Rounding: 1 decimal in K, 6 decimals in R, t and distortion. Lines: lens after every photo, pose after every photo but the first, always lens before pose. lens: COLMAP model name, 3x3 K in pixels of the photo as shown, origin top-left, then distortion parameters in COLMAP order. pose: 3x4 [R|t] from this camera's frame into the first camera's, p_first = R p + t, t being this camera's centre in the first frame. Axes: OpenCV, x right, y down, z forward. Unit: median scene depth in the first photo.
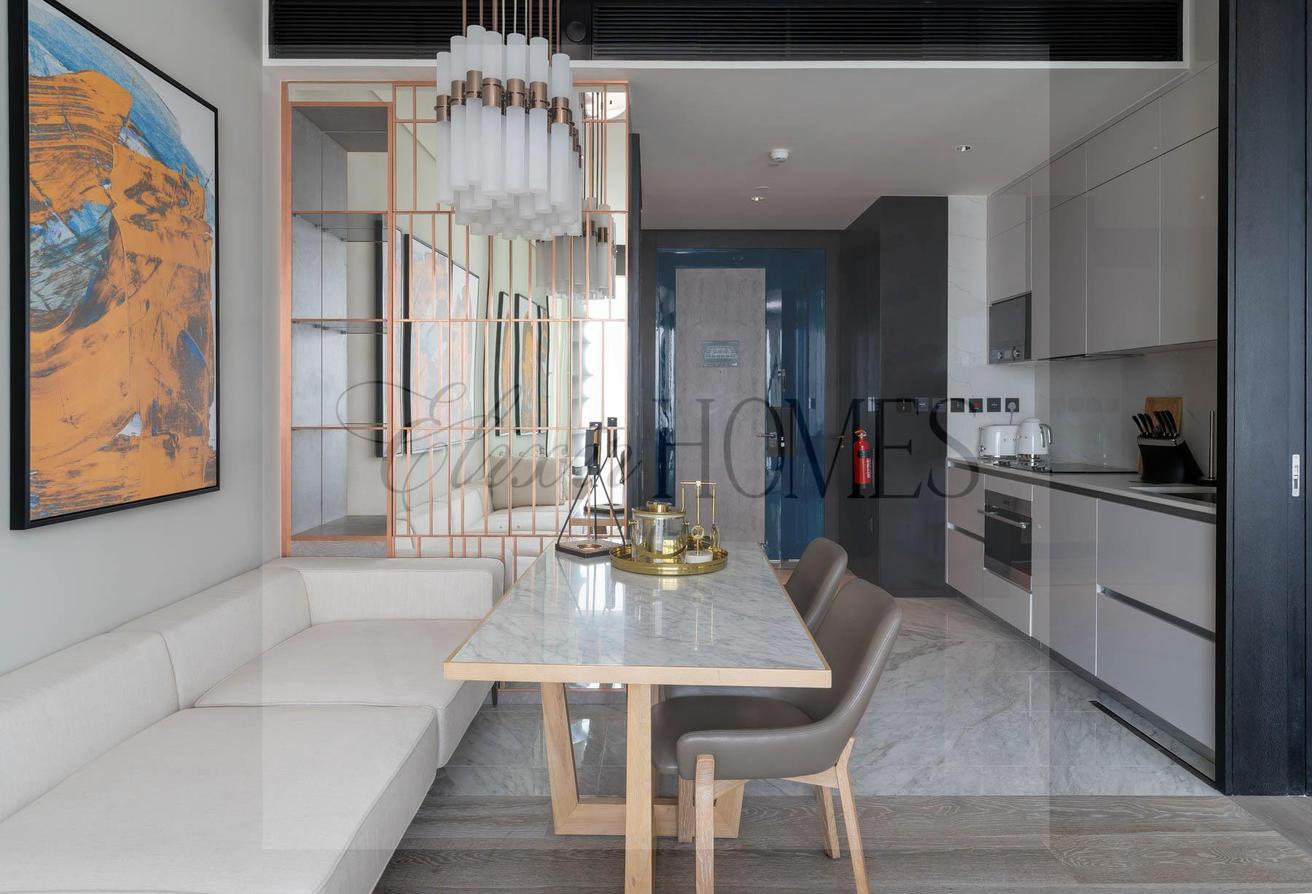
lens RADIAL K [[812.9, 0, 658.1], [0, 812.9, 408.5], [0, 0, 1]] dist [0.001226, 0.000718]
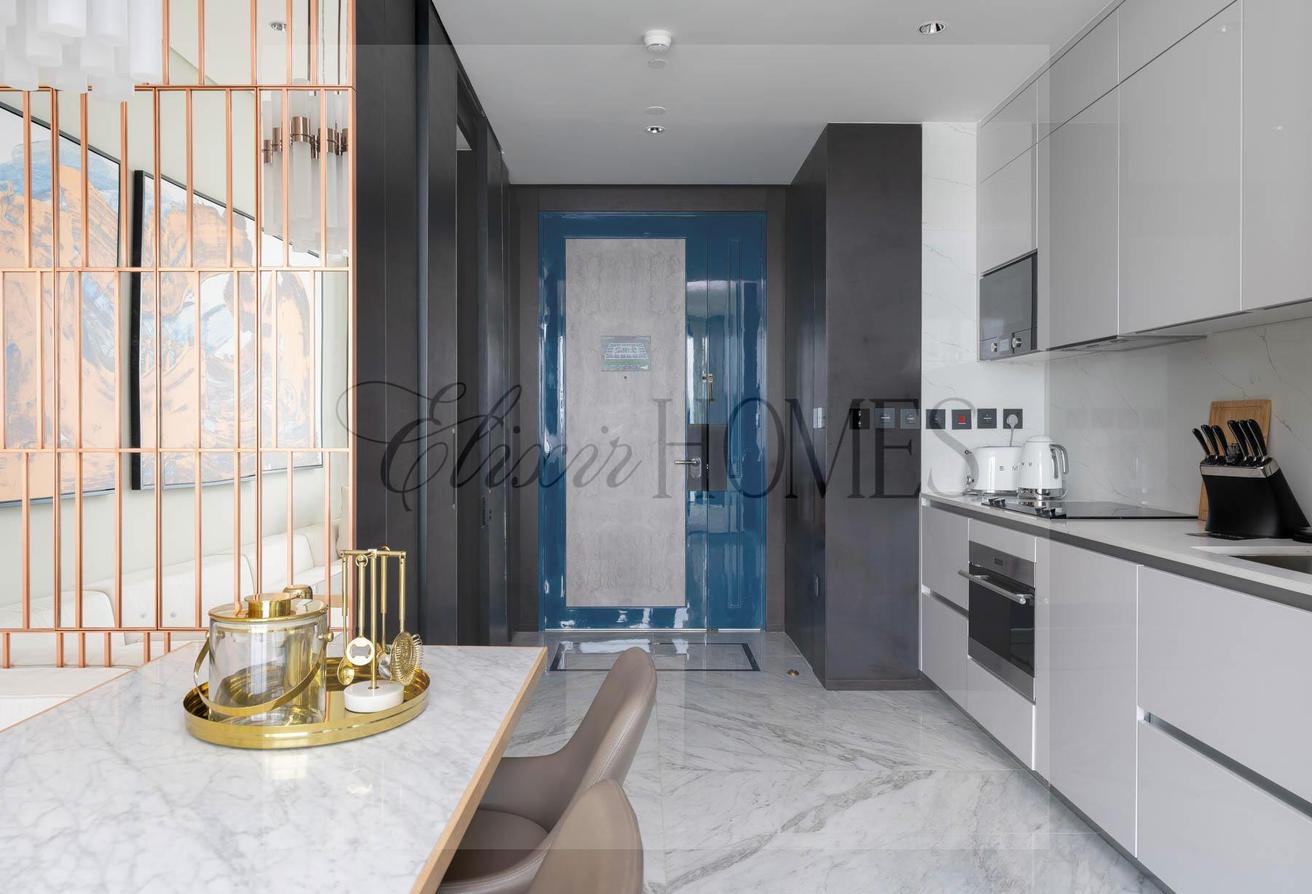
lens RADIAL K [[881.4, 0, 650.8], [0, 881.4, 436.4], [0, 0, 1]] dist [0.041342, -0.076554]
pose [[0.999992, -0.002132, 0.003348, 0.129841], [0.002123, 0.999994, 0.002723, 0.009389], [-0.003353, -0.002716, 0.999991, 0.253070]]
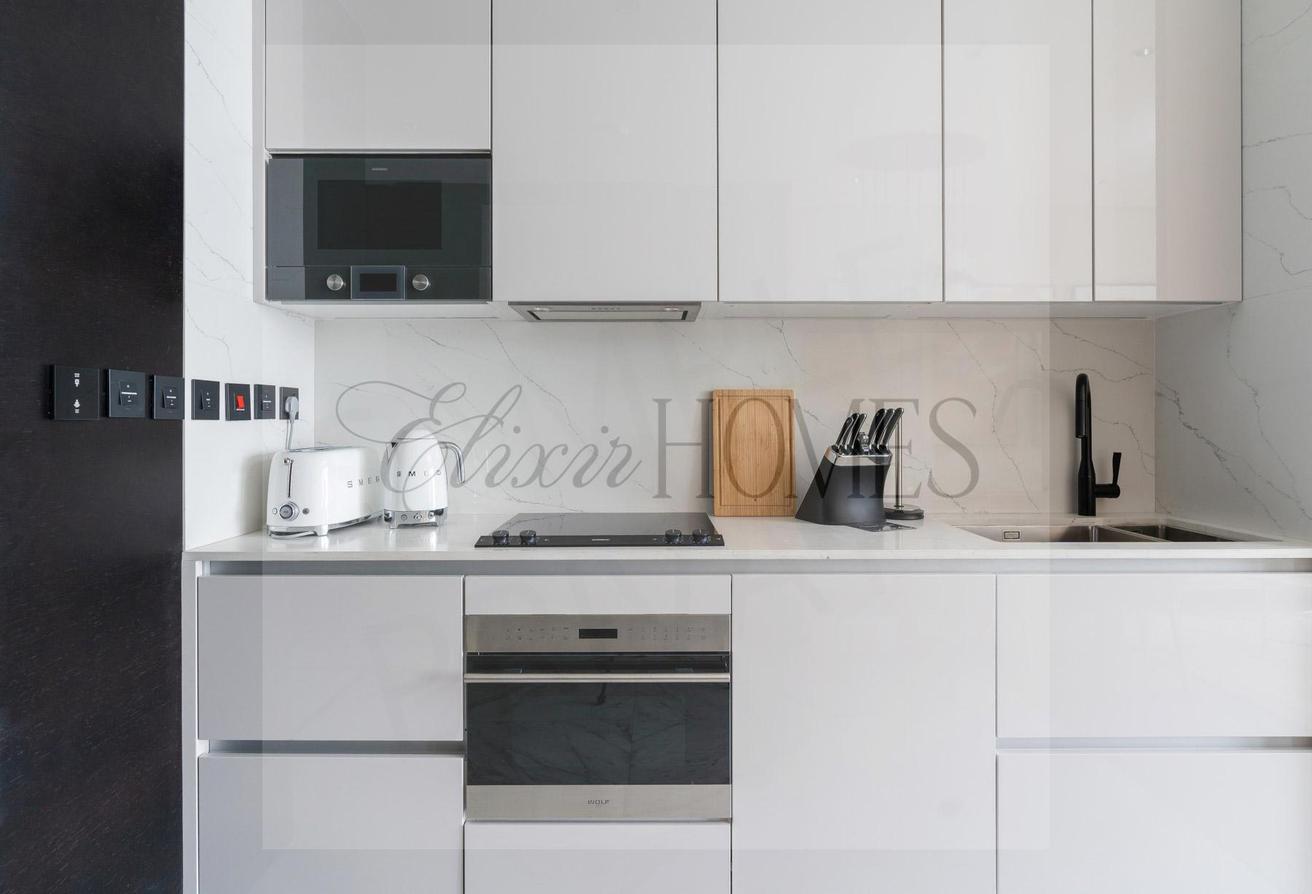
lens RADIAL K [[642.0, 0, 651.7], [0, 642.0, 439.1], [0, 0, 1]] dist [-0.001248, -0.000090]
pose [[0.000442, -0.026306, 0.999654, 0.098993], [0.009194, 0.999612, 0.026301, 0.008615], [-0.999958, 0.009179, 0.000683, 0.900951]]
